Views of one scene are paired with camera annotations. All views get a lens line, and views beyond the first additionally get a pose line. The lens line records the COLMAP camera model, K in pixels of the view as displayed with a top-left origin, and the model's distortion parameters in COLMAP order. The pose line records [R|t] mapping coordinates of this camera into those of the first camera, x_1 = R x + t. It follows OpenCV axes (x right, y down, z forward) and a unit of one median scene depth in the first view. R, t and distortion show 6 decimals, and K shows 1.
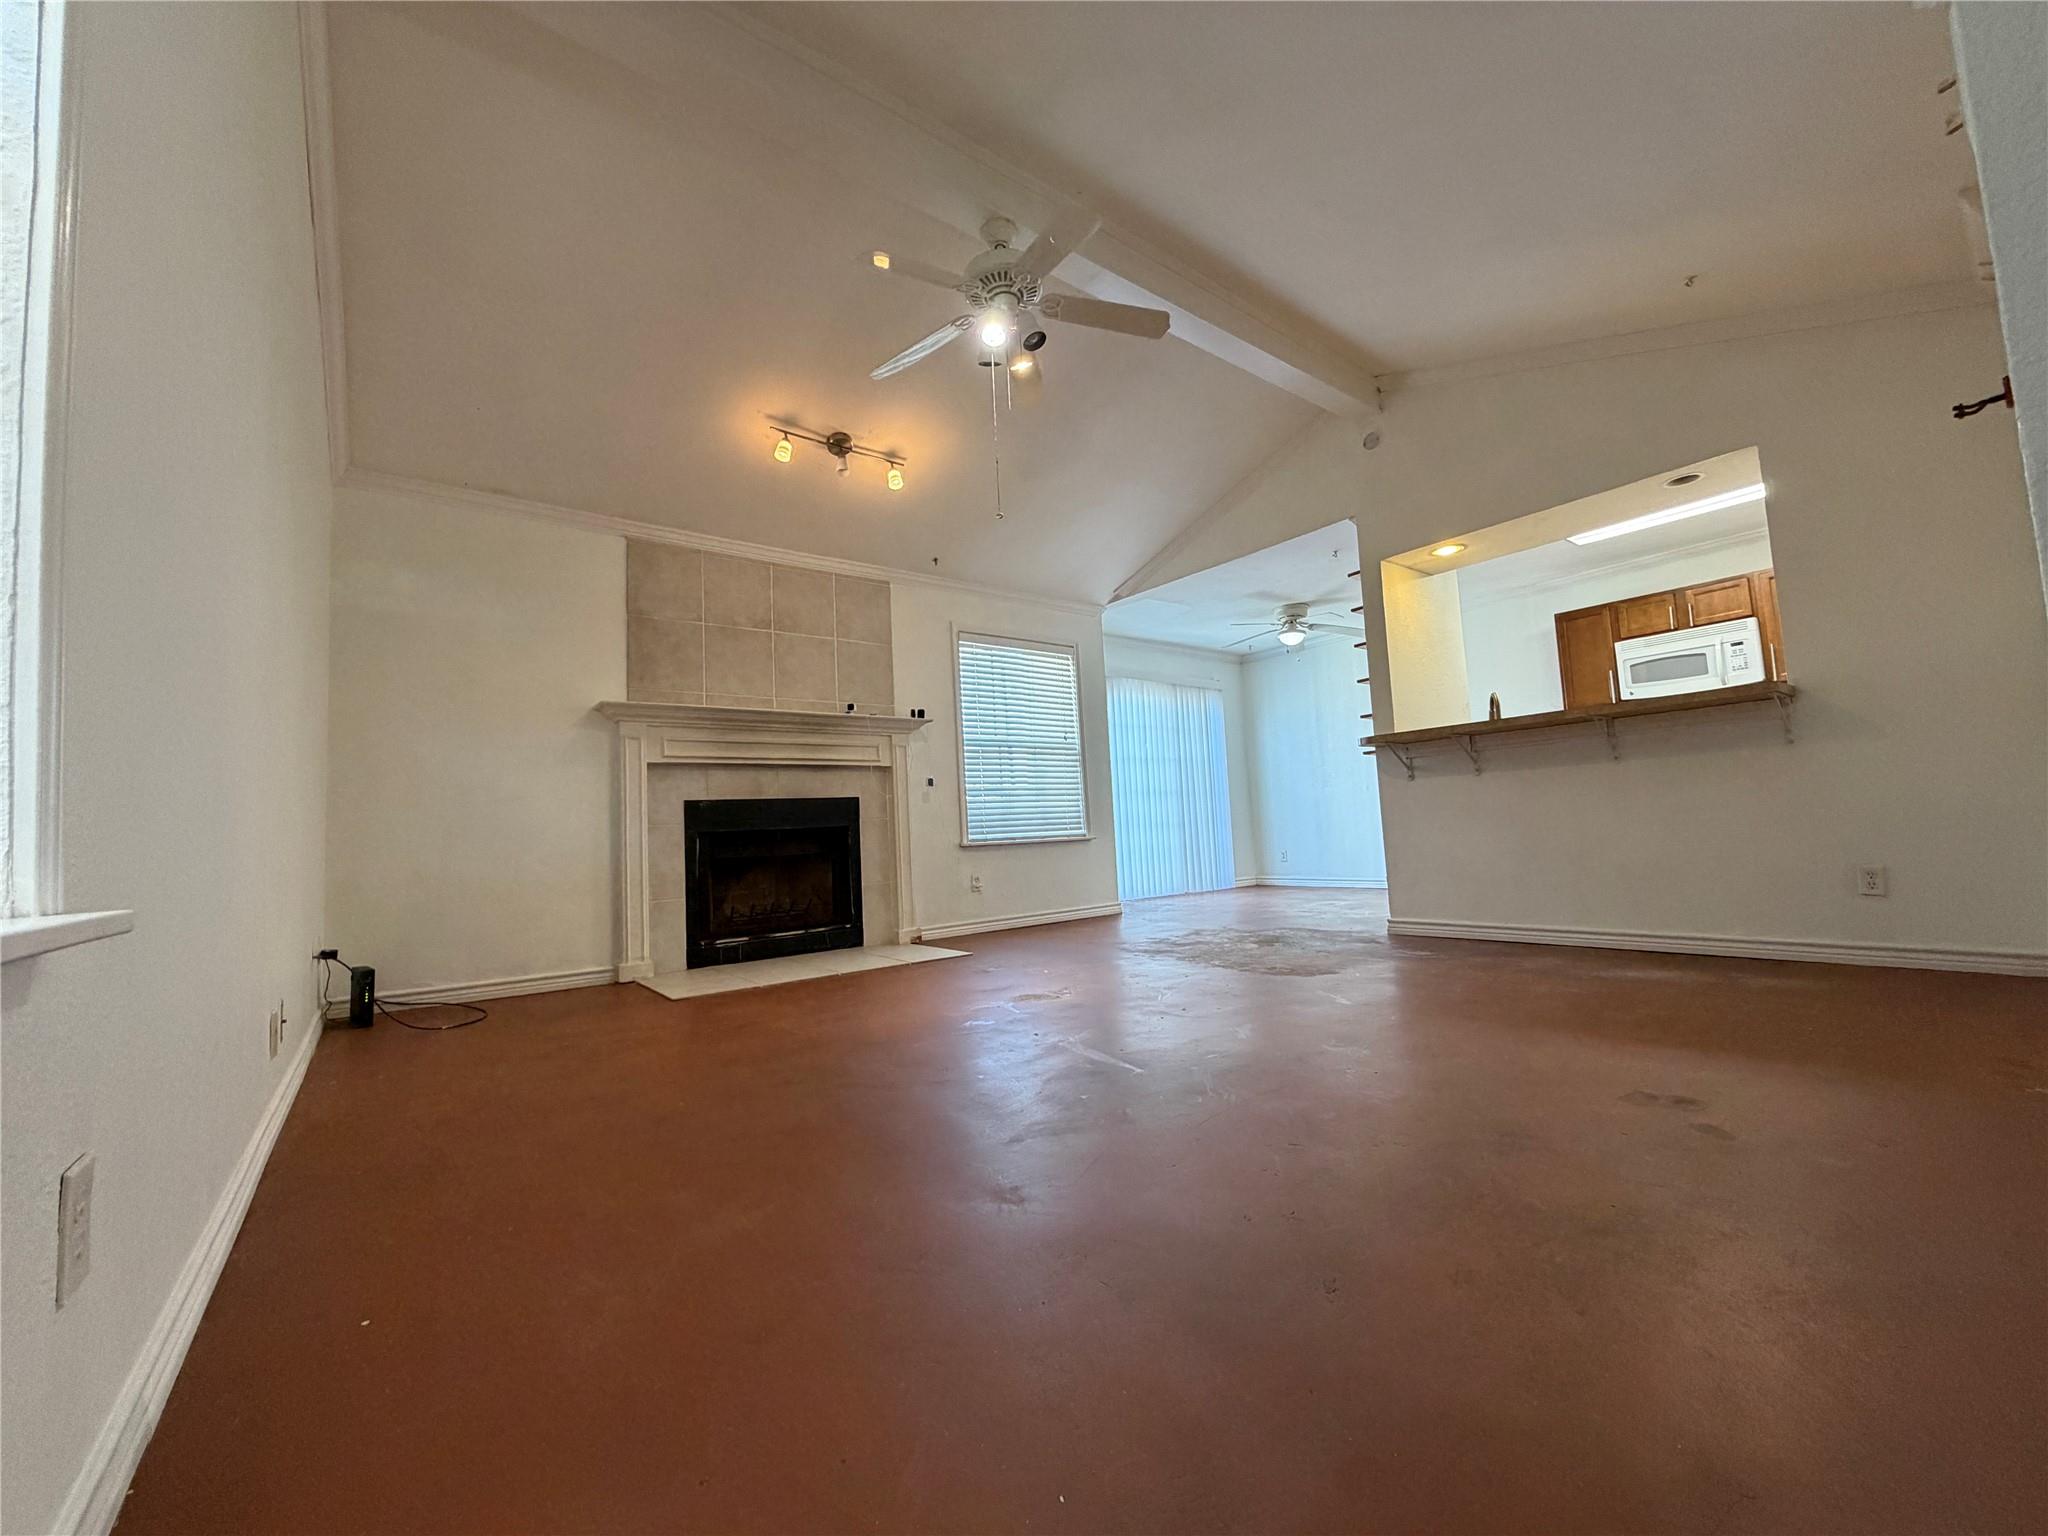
lens RADIAL K [[813.2, 0, 1018.3], [0, 813.2, 768.3], [0, 0, 1]] dist [0.001088, 0.000019]
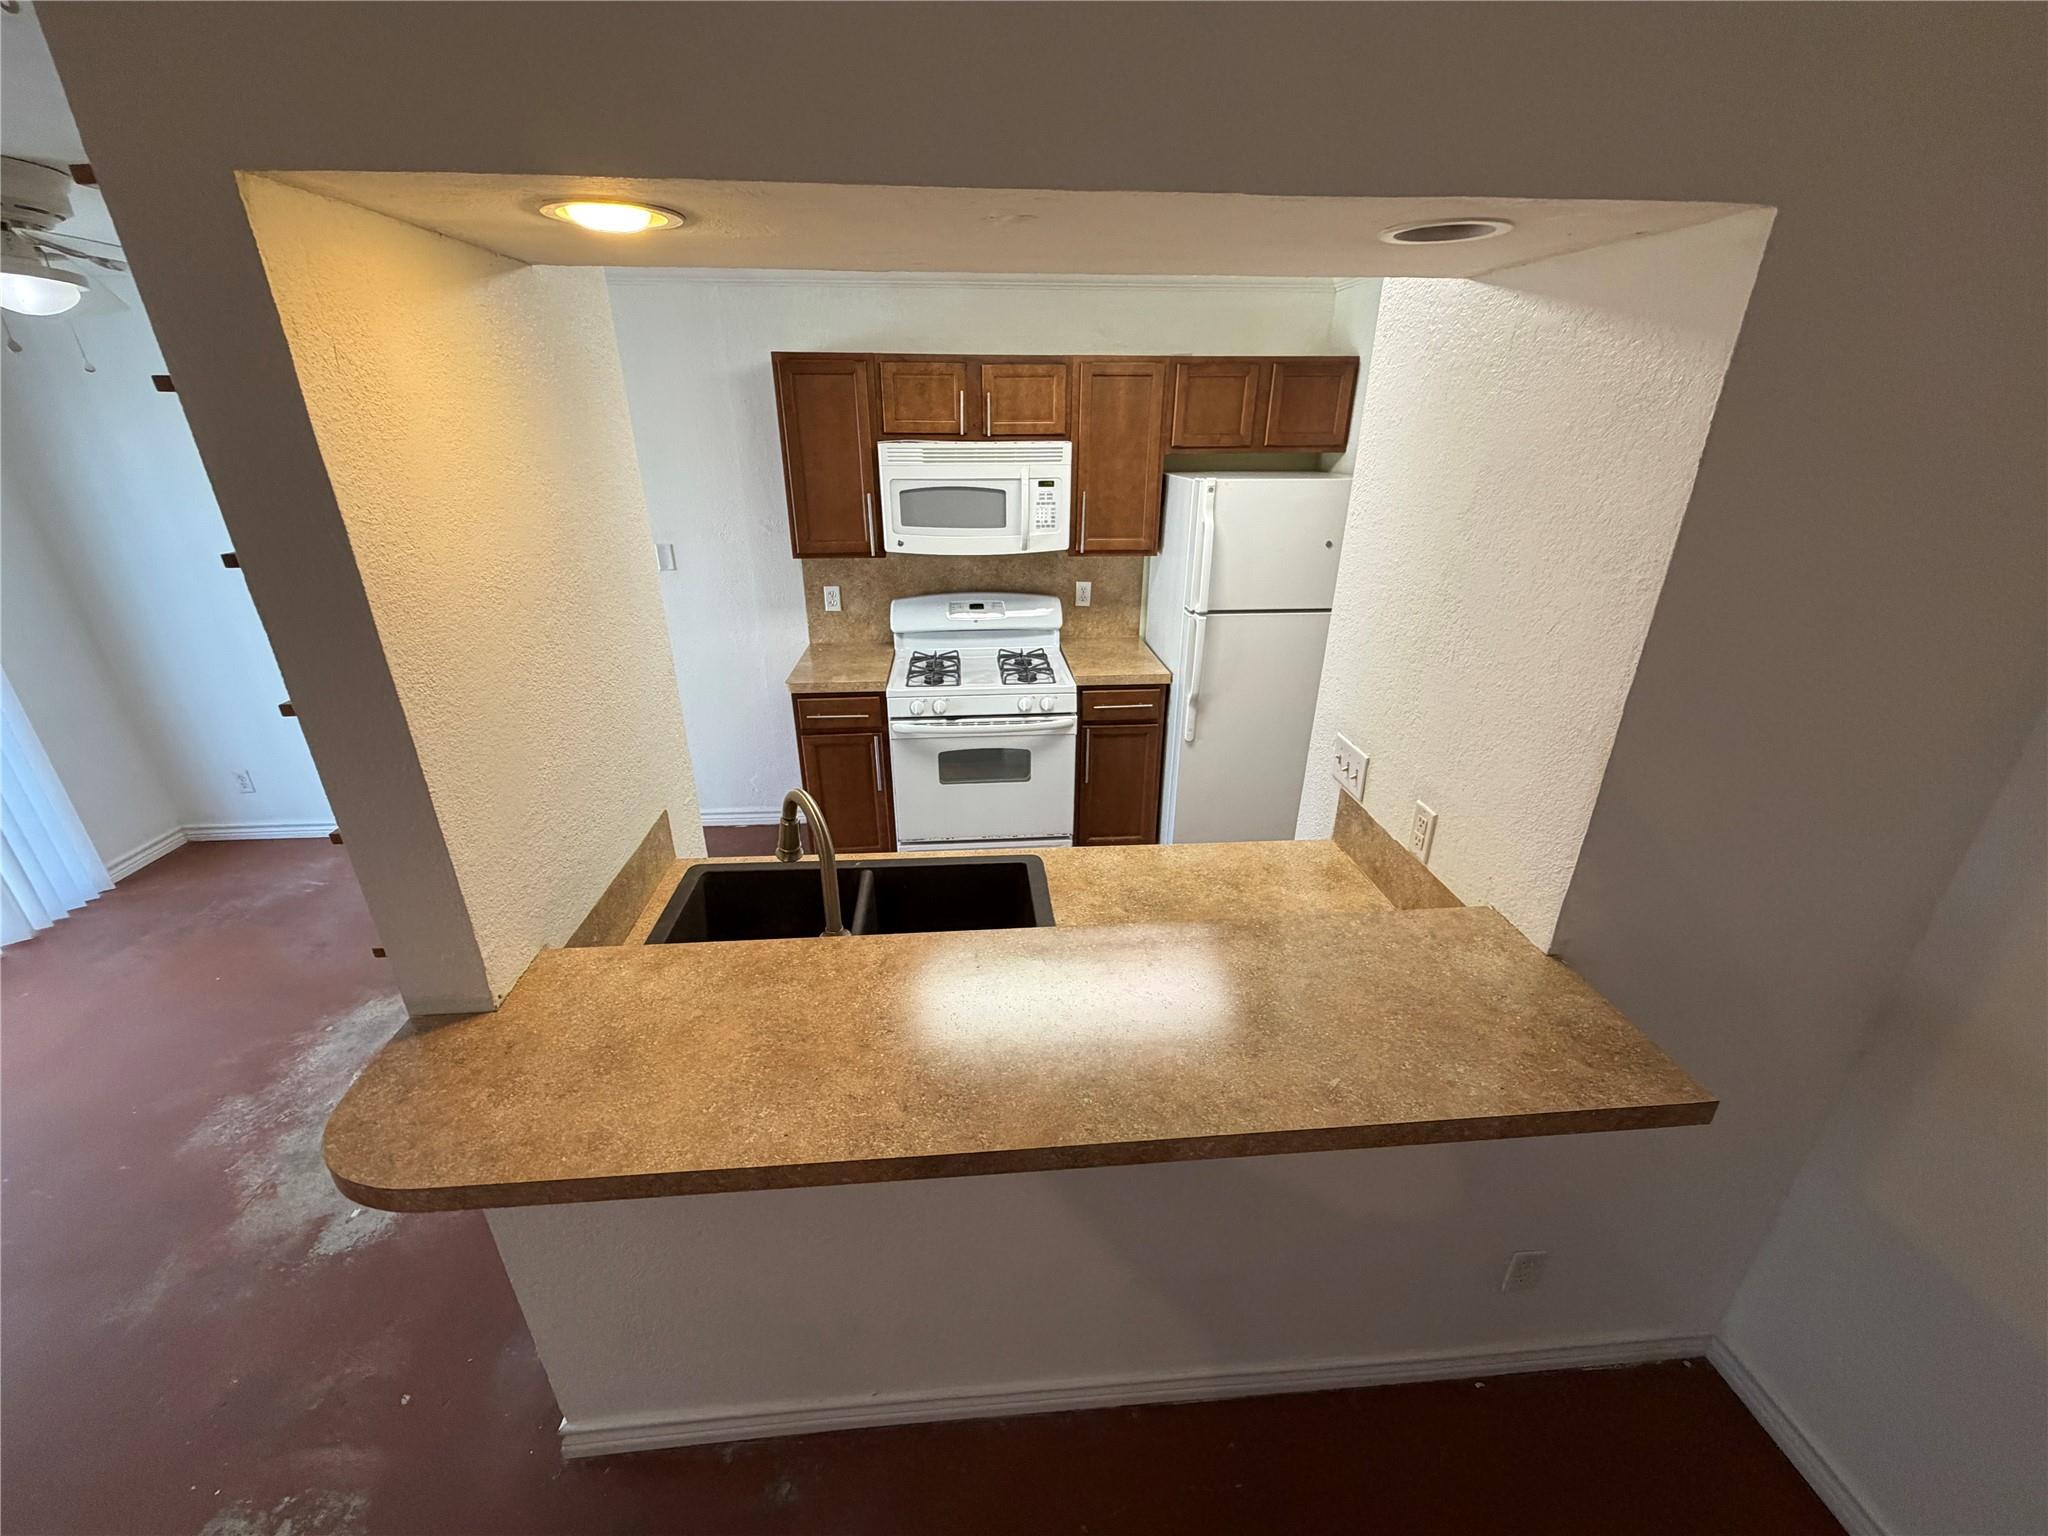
lens RADIAL K [[813.2, 0, 1018.3], [0, 813.2, 768.3], [0, 0, 1]] dist [0.001088, 0.000019]
pose [[0.544169, -0.290417, 0.787108, 0.332948], [-0.096400, 0.910319, 0.402524, -0.207786], [-0.833419, -0.294918, 0.467371, 0.683791]]
